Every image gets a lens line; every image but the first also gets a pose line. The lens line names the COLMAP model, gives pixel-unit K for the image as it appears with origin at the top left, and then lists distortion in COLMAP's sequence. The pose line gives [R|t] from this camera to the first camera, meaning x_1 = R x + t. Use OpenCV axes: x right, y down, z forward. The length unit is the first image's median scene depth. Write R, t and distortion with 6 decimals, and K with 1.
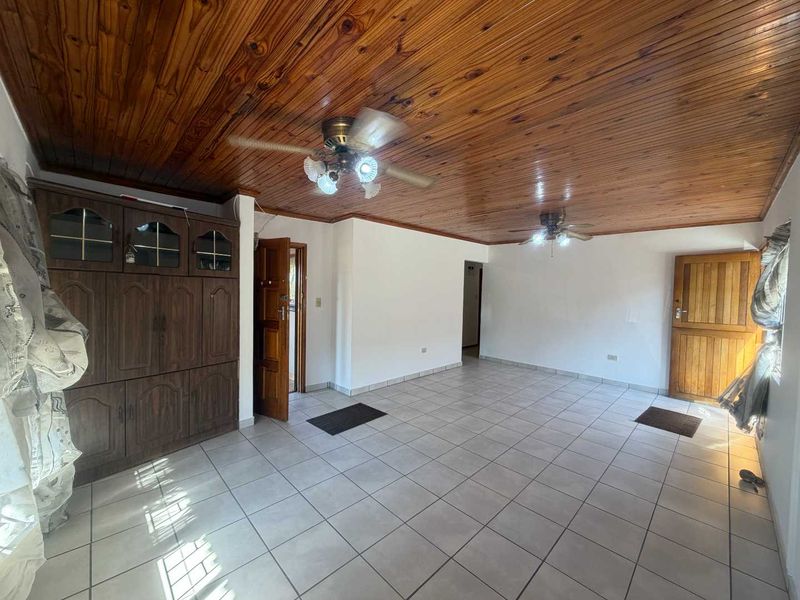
lens RADIAL K [[317.0, 0, 398.7], [0, 317.0, 301.9], [0, 0, 1]] dist [0.000957, 0.000161]
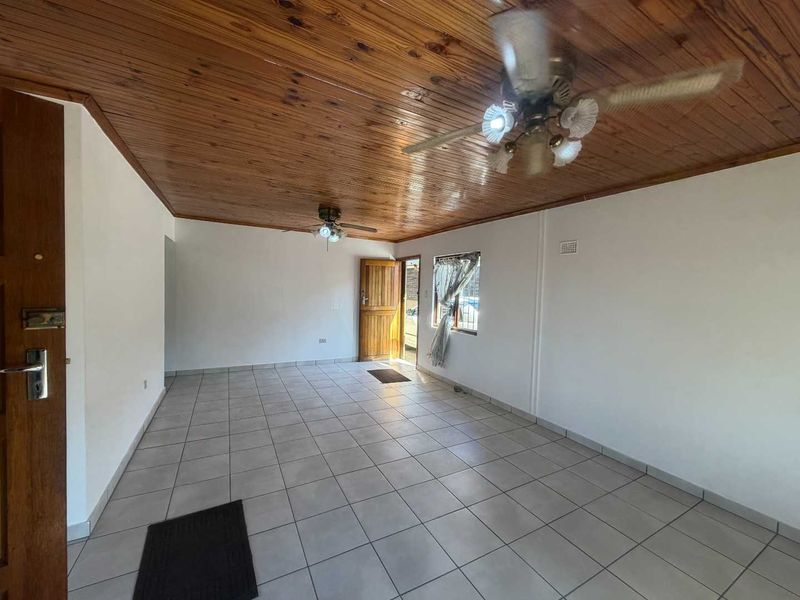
lens RADIAL K [[317.0, 0, 398.7], [0, 317.0, 301.9], [0, 0, 1]] dist [0.000957, 0.000161]
pose [[0.272946, -0.053277, 0.960553, -0.448676], [0.011464, 0.998575, 0.052129, -0.030723], [-0.961961, -0.003217, 0.273168, 0.512978]]
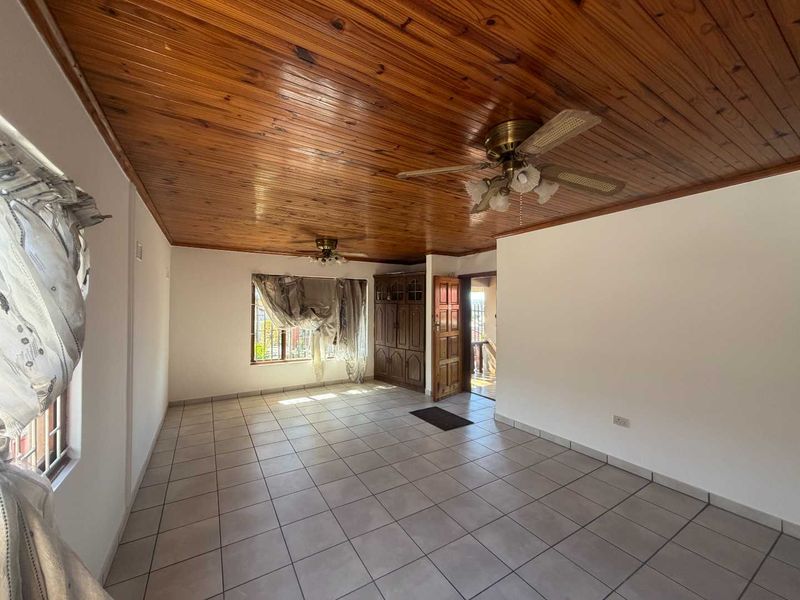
lens RADIAL K [[317.0, 0, 398.7], [0, 317.0, 301.9], [0, 0, 1]] dist [0.000957, 0.000161]
pose [[-0.229032, -0.038095, -0.972673, 0.920659], [-0.048553, 0.998437, -0.027671, -0.025170], [0.972207, 0.040889, -0.230523, 0.963347]]
